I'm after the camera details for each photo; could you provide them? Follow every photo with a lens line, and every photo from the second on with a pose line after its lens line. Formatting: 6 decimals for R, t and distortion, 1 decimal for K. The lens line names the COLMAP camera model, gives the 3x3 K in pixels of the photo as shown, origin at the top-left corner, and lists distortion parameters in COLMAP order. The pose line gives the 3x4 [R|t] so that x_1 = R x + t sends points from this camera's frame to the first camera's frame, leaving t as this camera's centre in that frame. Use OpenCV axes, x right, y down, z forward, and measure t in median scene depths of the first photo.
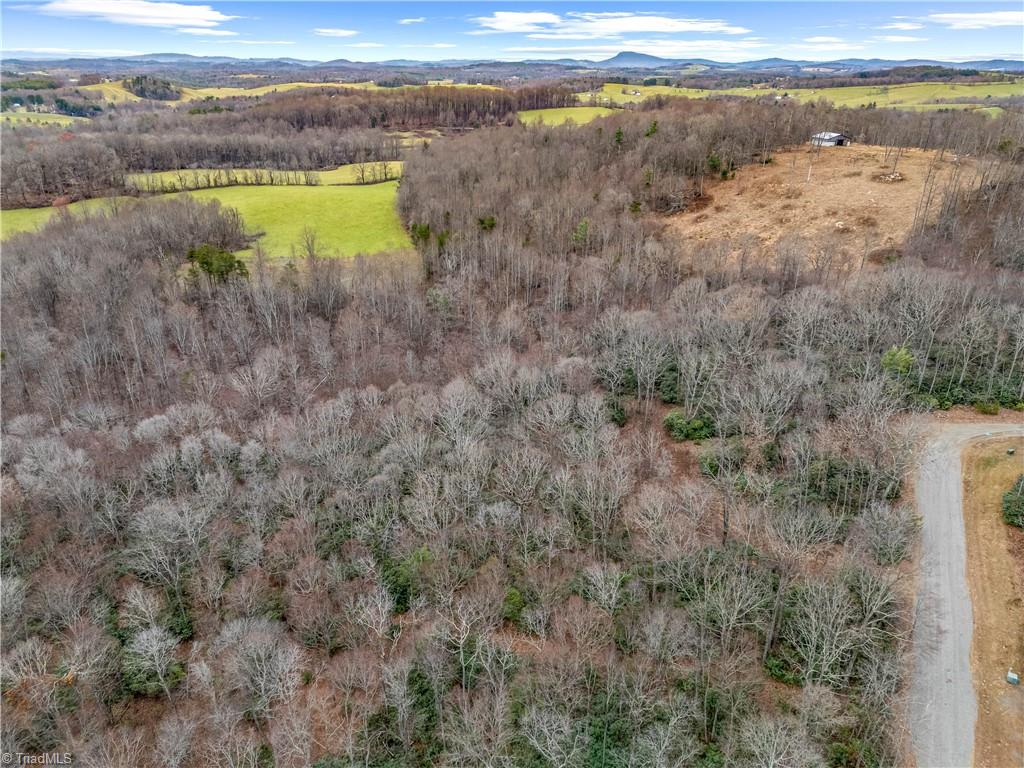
lens RADIAL K [[709.3, 0, 511.4], [0, 709.3, 399.0], [0, 0, 1]] dist [0.059751, -0.041051]
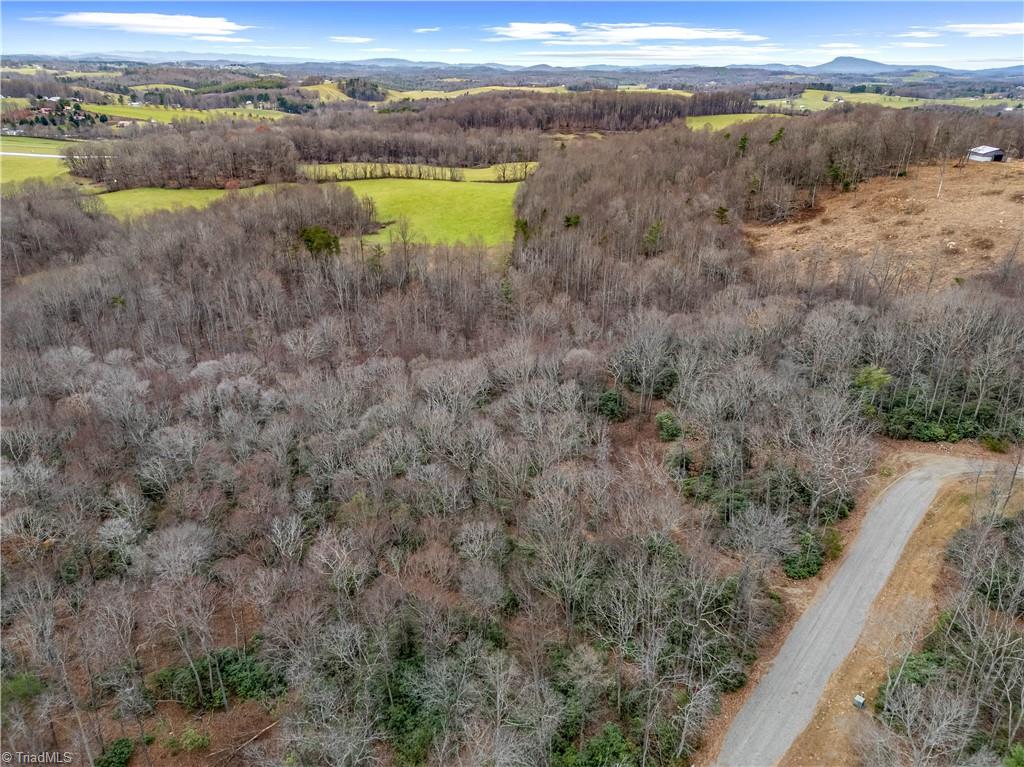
lens RADIAL K [[718.3, 0, 510.0], [0, 718.3, 381.5], [0, 0, 1]] dist [0.072959, -0.061756]
pose [[0.966879, 0.110474, -0.230088, 0.078370], [-0.117493, 0.992928, -0.016986, 0.006124], [0.226584, 0.043458, 0.973022, -0.013628]]
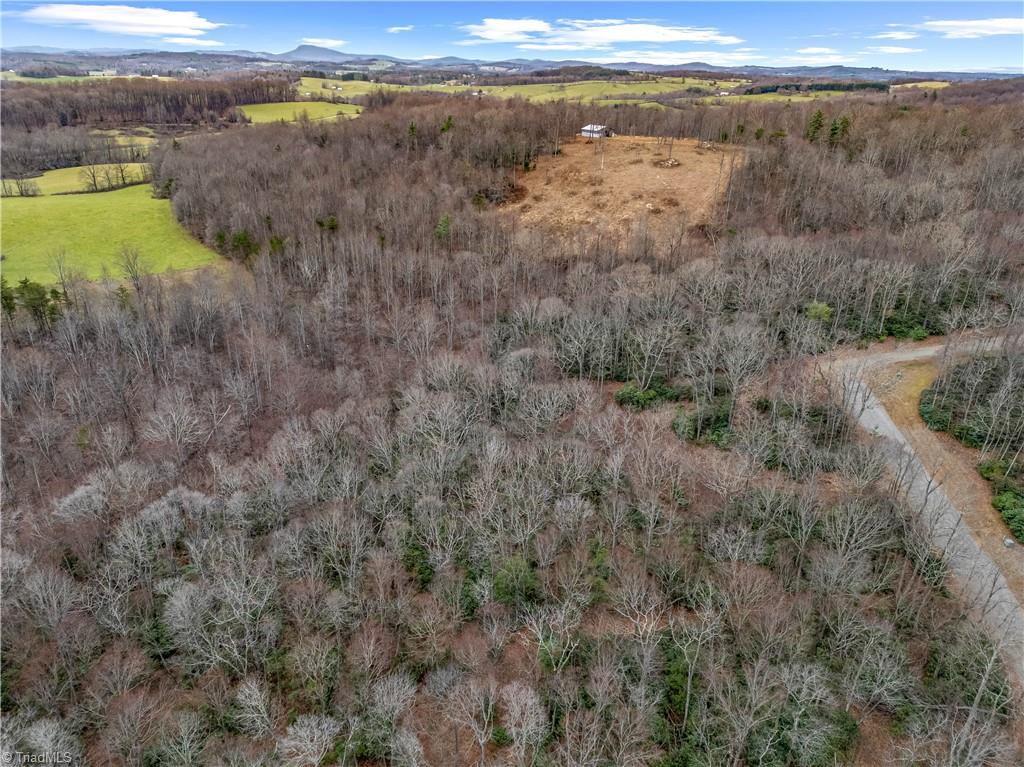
lens RADIAL K [[717.1, 0, 512.0], [0, 717.1, 383.5], [0, 0, 1]] dist [0.080675, -0.066506]
pose [[0.920418, -0.148840, 0.361493, -0.102765], [0.154965, 0.987845, 0.012167, -0.007727], [-0.358910, 0.044820, 0.932296, 0.016950]]
